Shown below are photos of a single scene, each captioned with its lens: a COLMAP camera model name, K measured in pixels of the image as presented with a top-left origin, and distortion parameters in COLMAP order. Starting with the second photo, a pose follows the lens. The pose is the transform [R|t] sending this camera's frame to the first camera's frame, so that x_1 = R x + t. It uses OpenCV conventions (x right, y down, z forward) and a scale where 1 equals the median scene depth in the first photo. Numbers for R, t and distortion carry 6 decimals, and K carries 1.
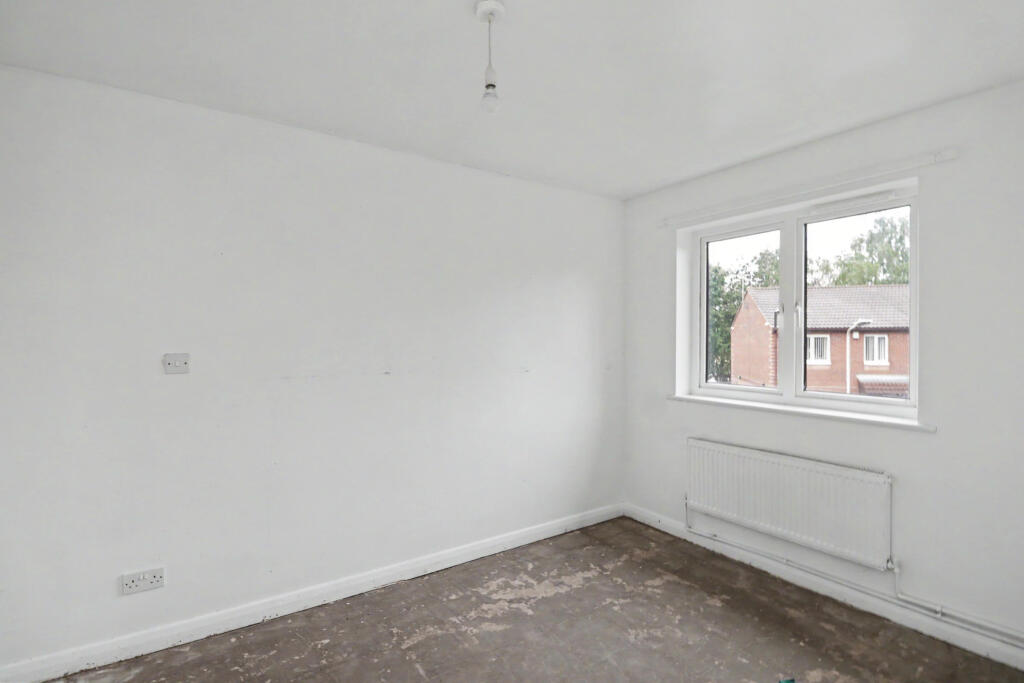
lens RADIAL K [[513.3, 0, 512.0], [0, 513.3, 341.5], [0, 0, 1]] dist [-0.000925, -0.016286]
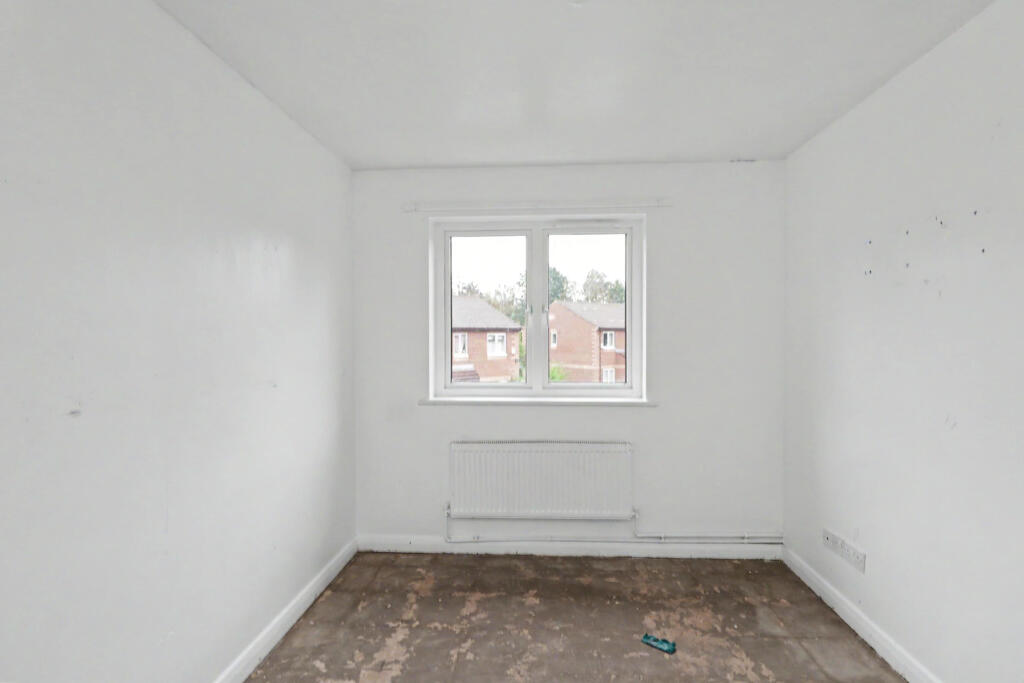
lens RADIAL K [[513.3, 0, 512.0], [0, 513.3, 341.5], [0, 0, 1]] dist [-0.000925, -0.016286]
pose [[0.580074, -0.010871, 0.814491, -0.391402], [0.007434, 0.999940, 0.008052, -0.004336], [-0.814530, 0.001384, 0.580120, 0.405910]]
